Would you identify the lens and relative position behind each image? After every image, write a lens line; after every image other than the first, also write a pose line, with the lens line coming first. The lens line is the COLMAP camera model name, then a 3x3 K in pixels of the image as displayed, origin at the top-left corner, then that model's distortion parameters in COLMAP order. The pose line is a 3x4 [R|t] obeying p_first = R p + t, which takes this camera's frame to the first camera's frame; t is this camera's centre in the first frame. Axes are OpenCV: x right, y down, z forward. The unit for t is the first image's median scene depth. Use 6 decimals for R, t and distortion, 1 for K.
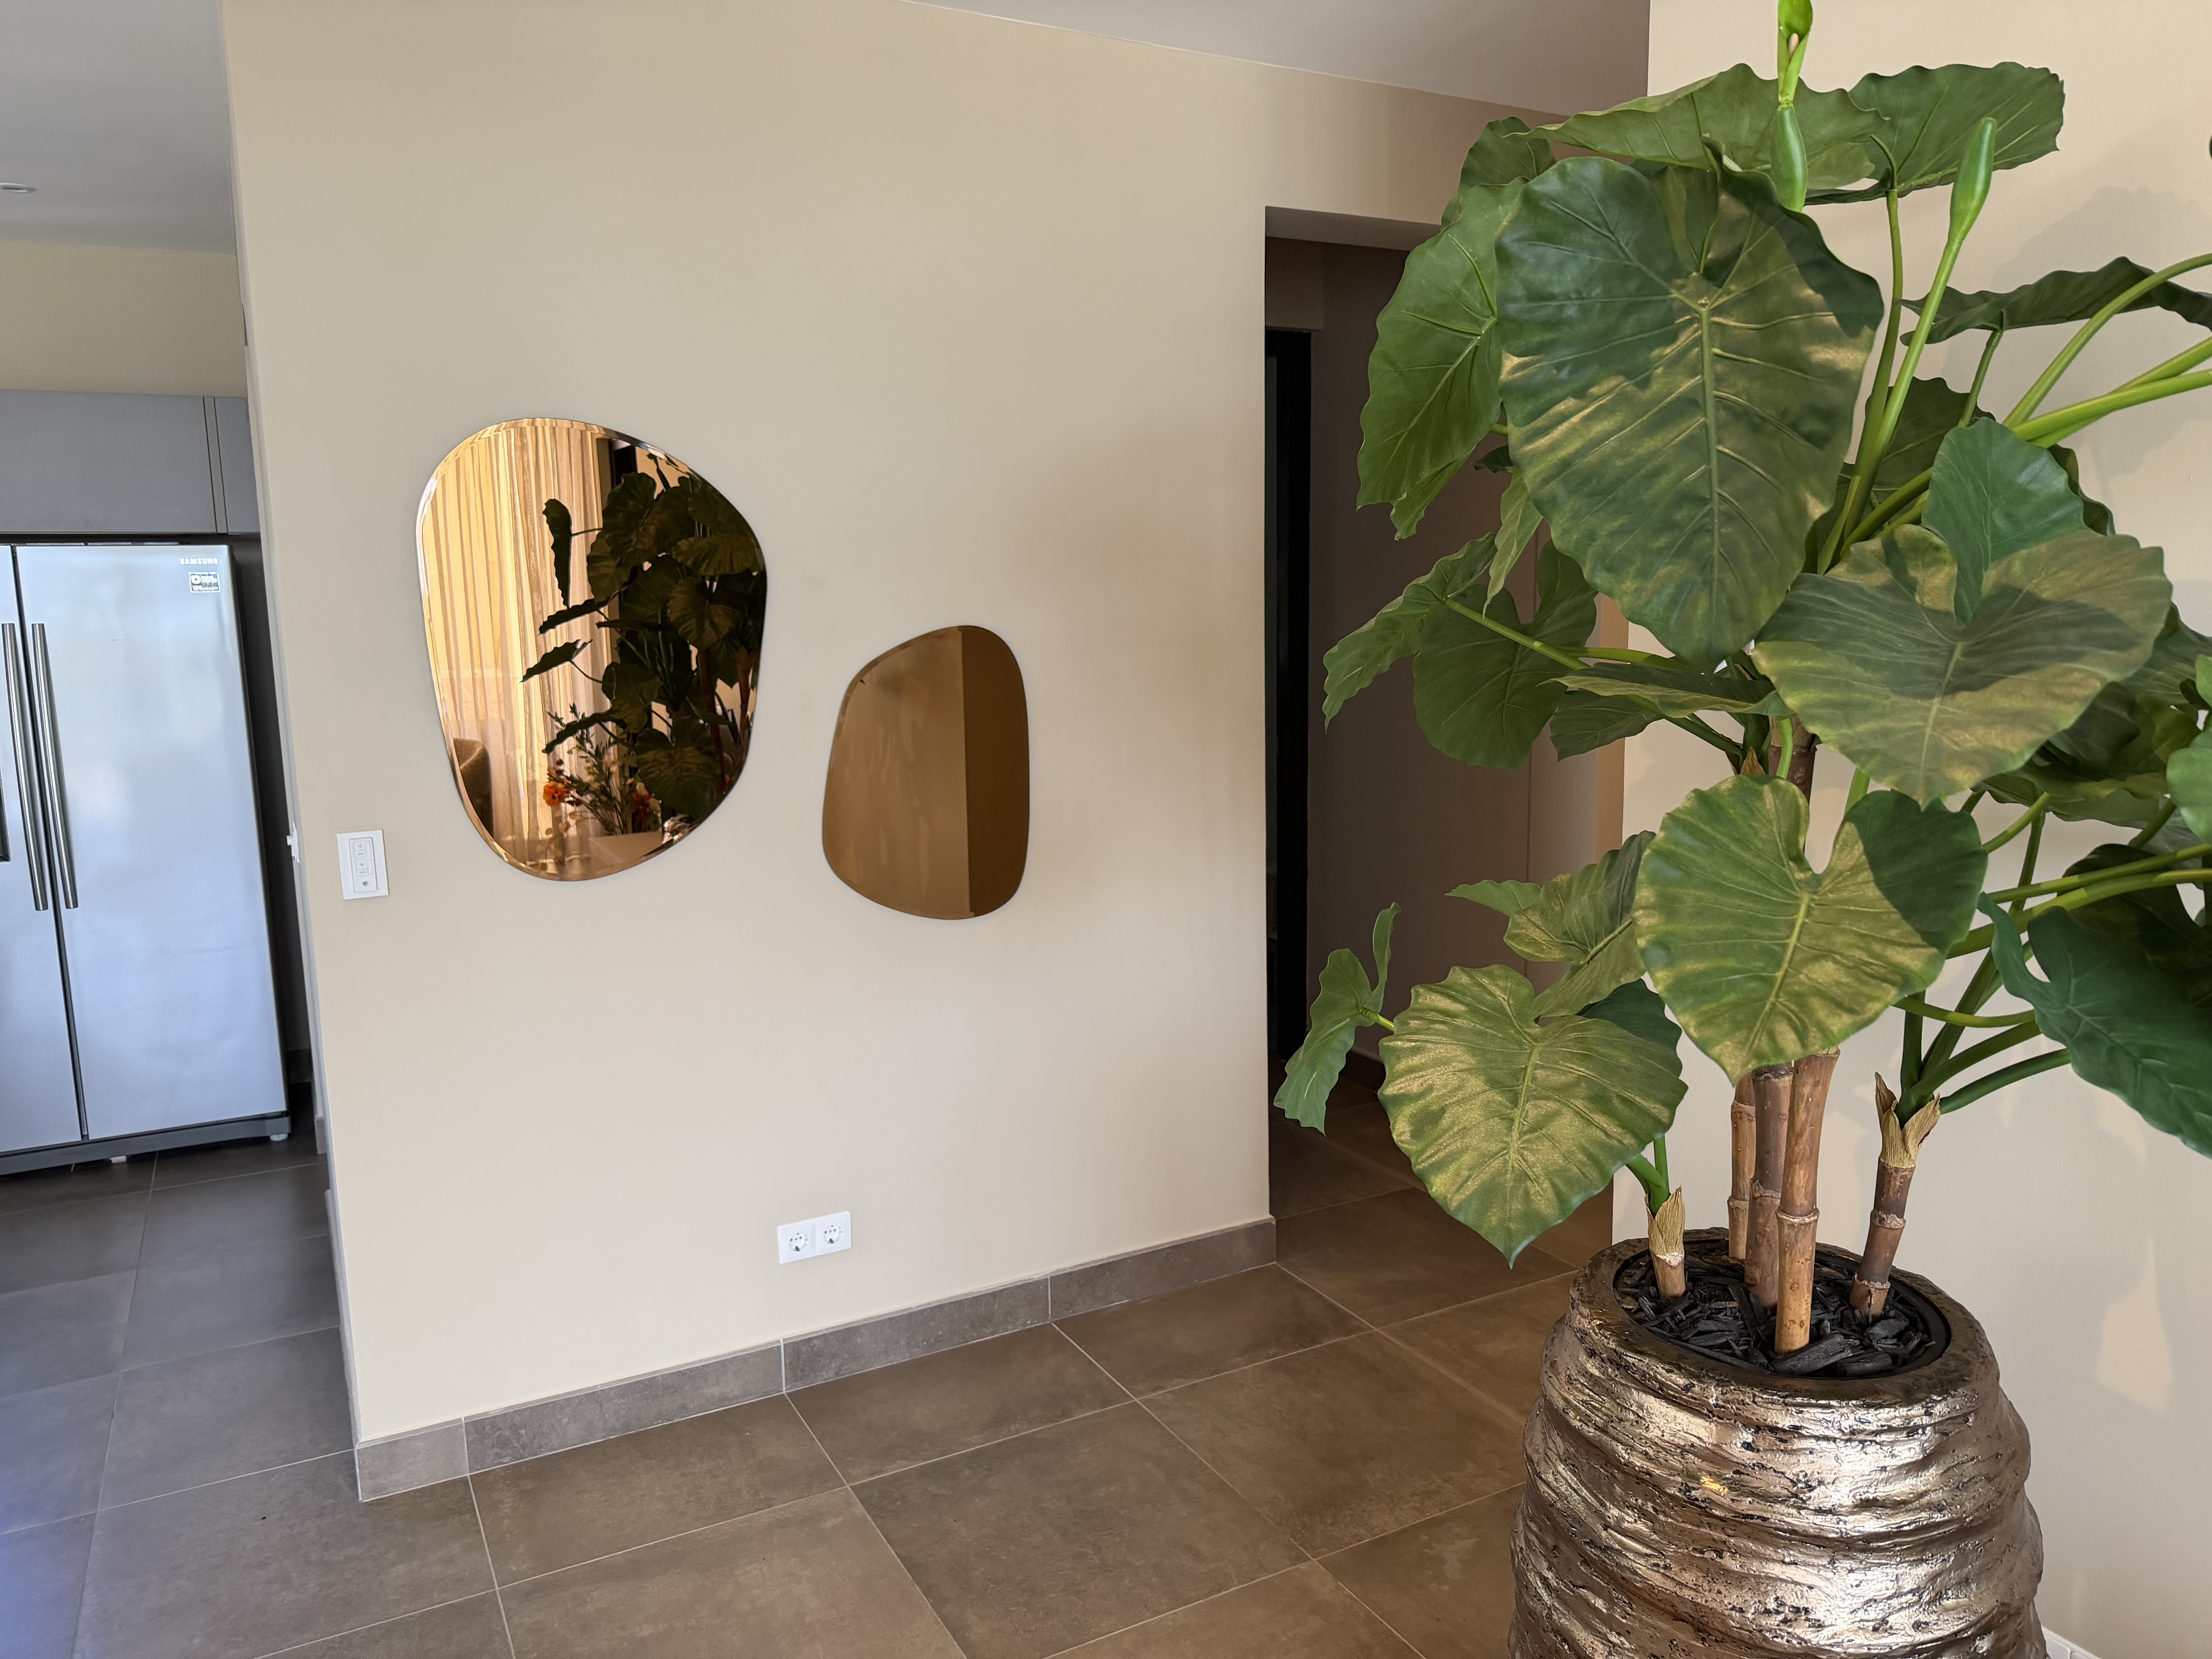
lens RADIAL K [[1549.1, 0, 1111.0], [0, 1549.1, 834.2], [0, 0, 1]] dist [0.063458, -0.080104]
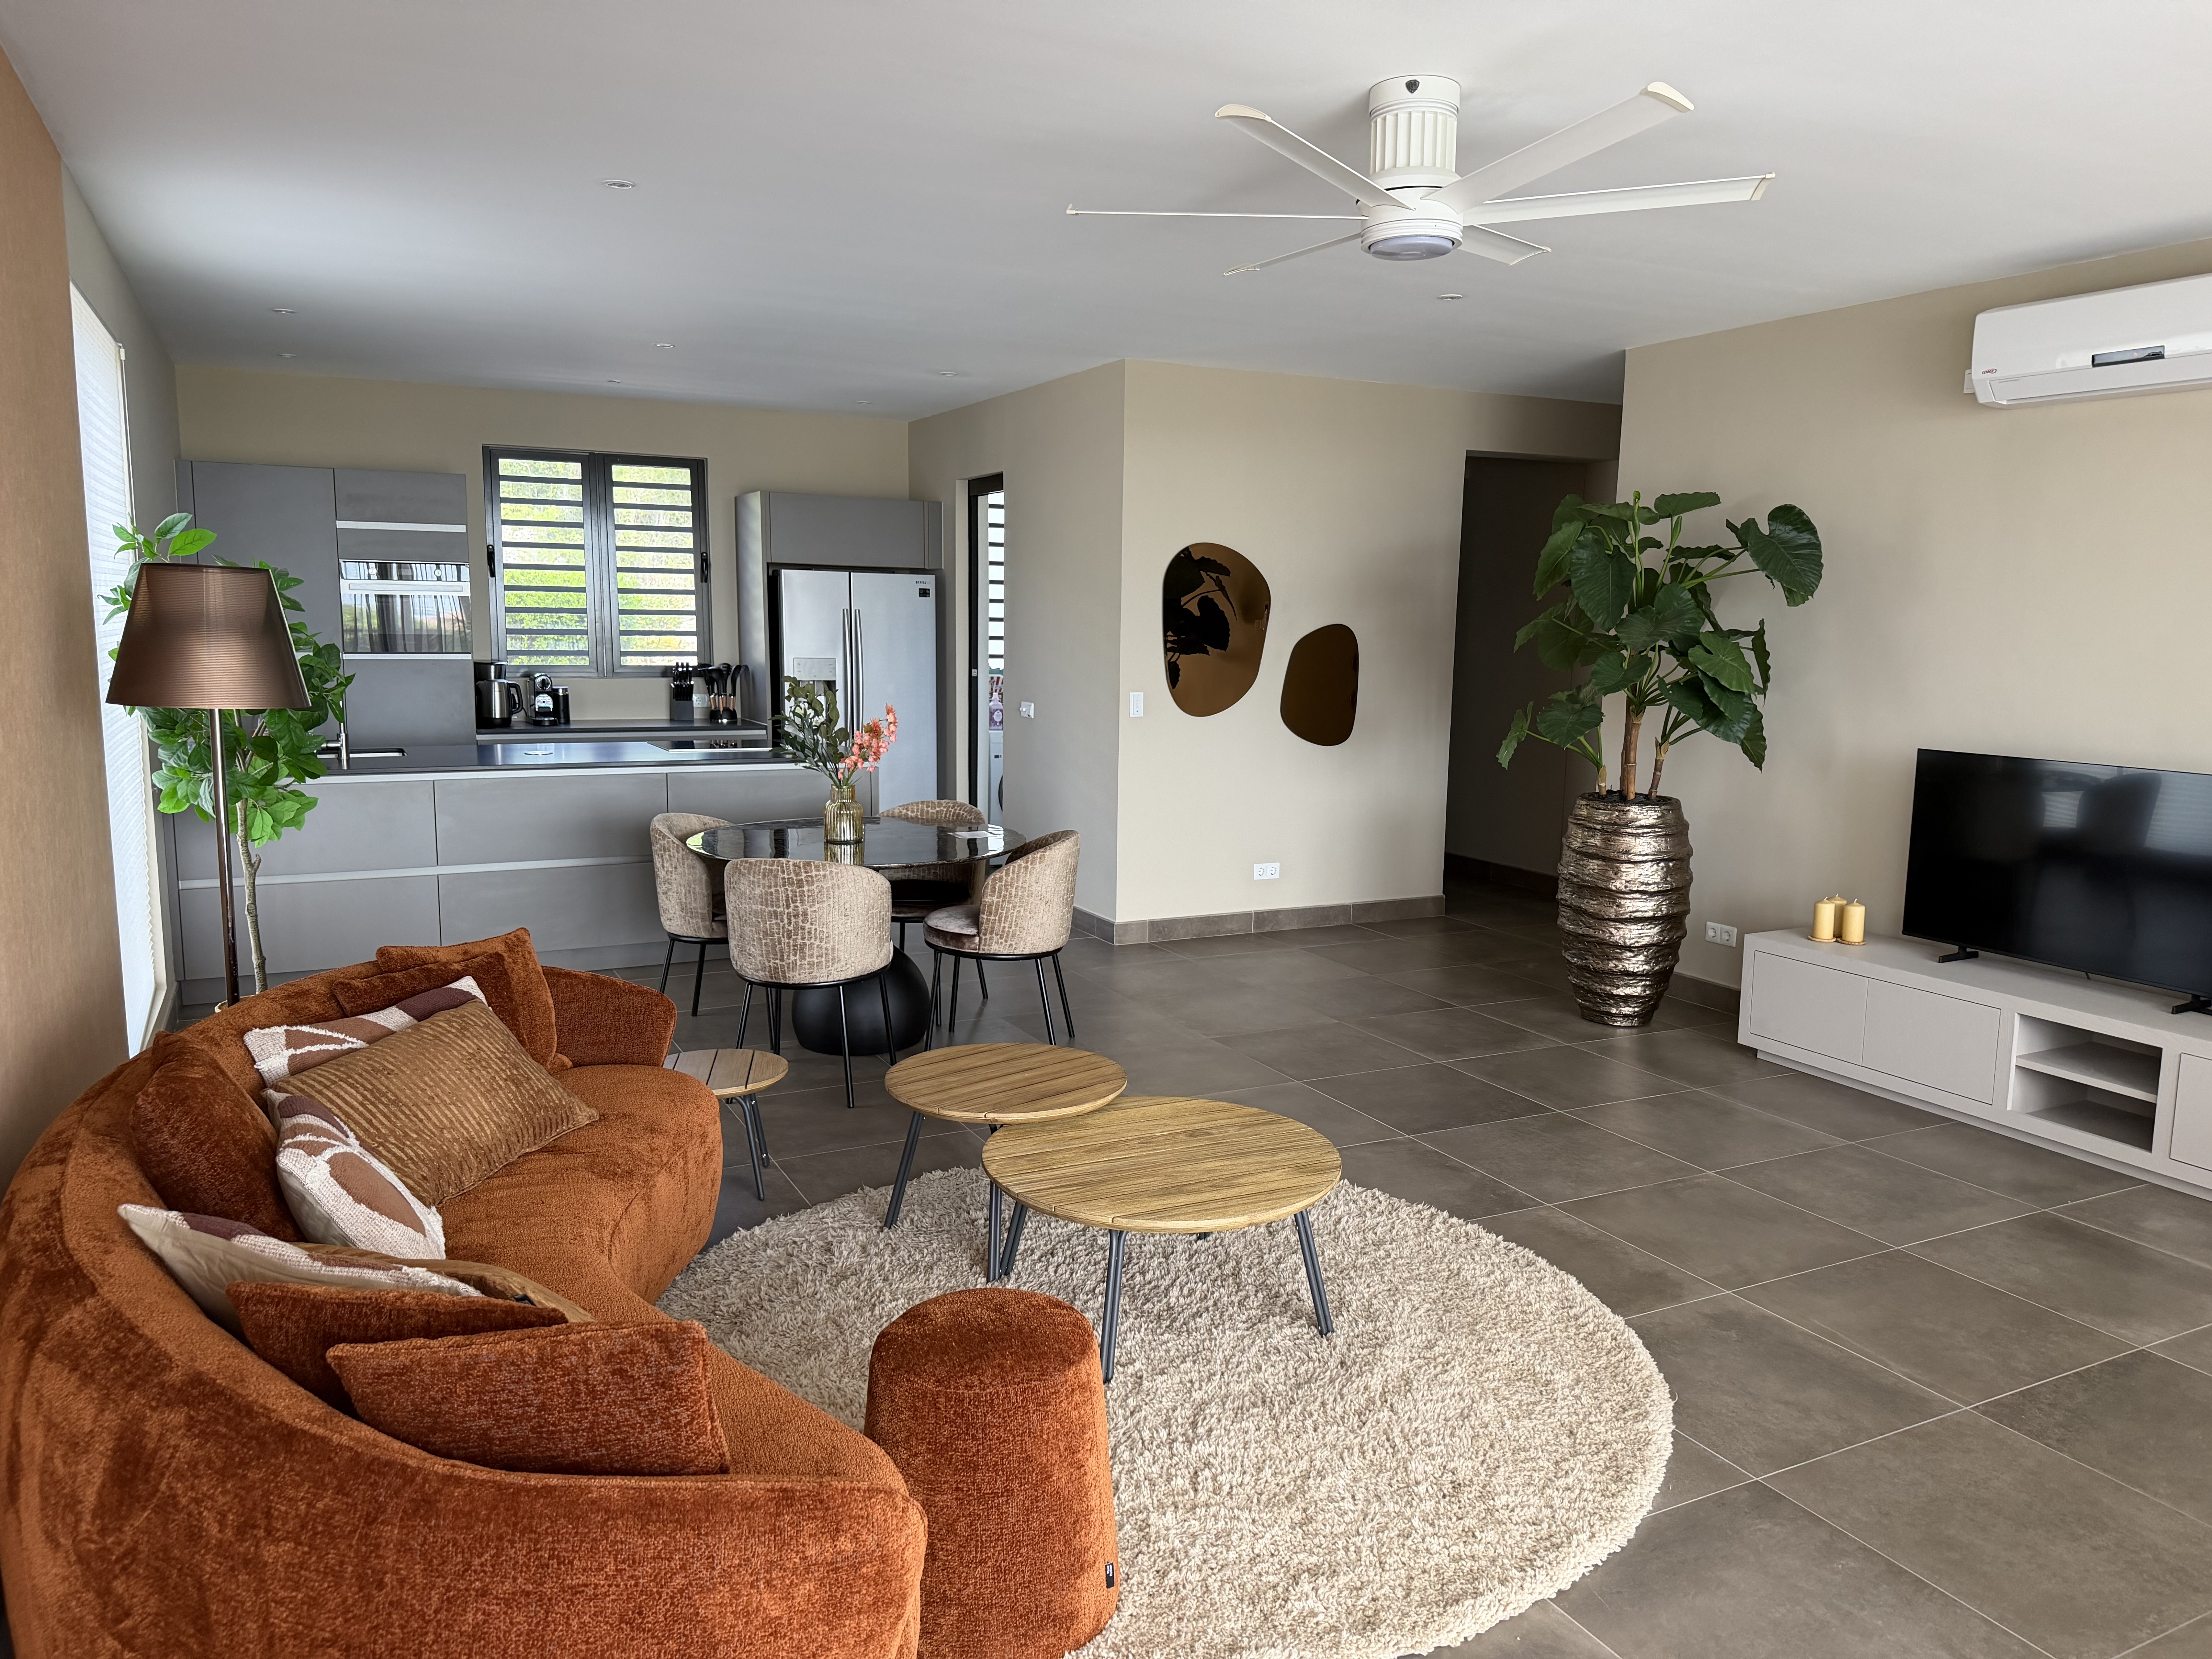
lens RADIAL K [[1549.1, 0, 1111.2], [0, 1549.1, 856.1], [0, 0, 1]] dist [0.063458, -0.080104]
pose [[0.999064, 0.038768, -0.019212, -0.393224], [-0.038766, 0.999248, 0.000489, 0.245277], [0.019216, 0.000256, 0.999815, -1.454992]]
